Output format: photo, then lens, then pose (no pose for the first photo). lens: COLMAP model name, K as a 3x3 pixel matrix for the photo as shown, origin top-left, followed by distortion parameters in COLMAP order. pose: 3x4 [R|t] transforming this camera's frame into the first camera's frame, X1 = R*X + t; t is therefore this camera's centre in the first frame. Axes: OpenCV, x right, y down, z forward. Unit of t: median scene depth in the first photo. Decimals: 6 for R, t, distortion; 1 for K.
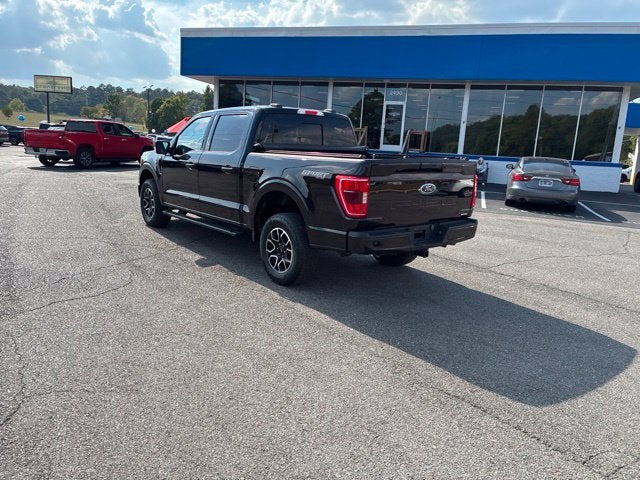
lens RADIAL K [[485.1, 0, 319.7], [0, 485.1, 249.6], [0, 0, 1]] dist [0.064254, -0.091899]
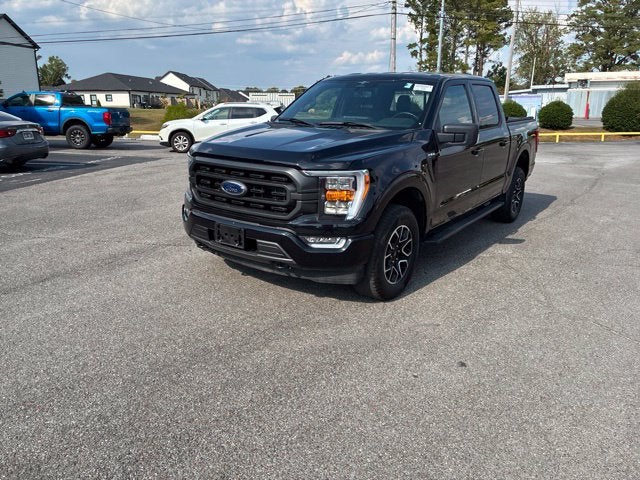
lens RADIAL K [[490.3, 0, 319.6], [0, 490.3, 231.1], [0, 0, 1]] dist [0.068260, -0.096511]
pose [[-0.266421, -0.294817, 0.917662, -1.106864], [0.176166, 0.921141, 0.347080, -0.432157], [-0.947621, 0.254130, -0.193475, 1.649855]]
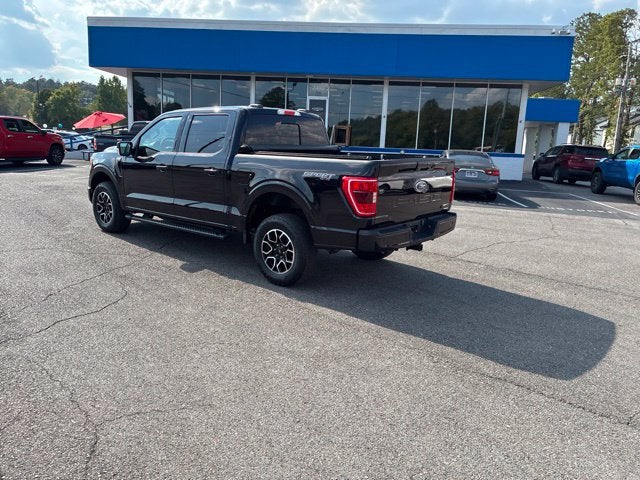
lens RADIAL K [[483.8, 0, 319.4], [0, 483.8, 247.1], [0, 0, 1]] dist [0.054854, -0.070666]
pose [[0.981964, -0.052629, 0.181595, -0.166935], [0.050821, 0.998601, 0.014599, -0.016552], [-0.182109, -0.005107, 0.983265, 0.000421]]
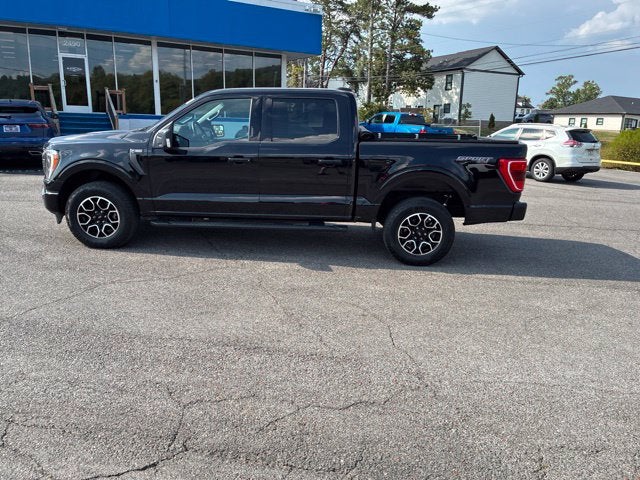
lens RADIAL K [[486.0, 0, 320.2], [0, 486.0, 238.6], [0, 0, 1]] dist [0.051800, -0.065940]
pose [[0.666505, -0.213161, 0.714377, -0.913882], [0.159261, 0.976841, 0.142888, -0.162058], [-0.728291, 0.018537, 0.685017, 0.402710]]
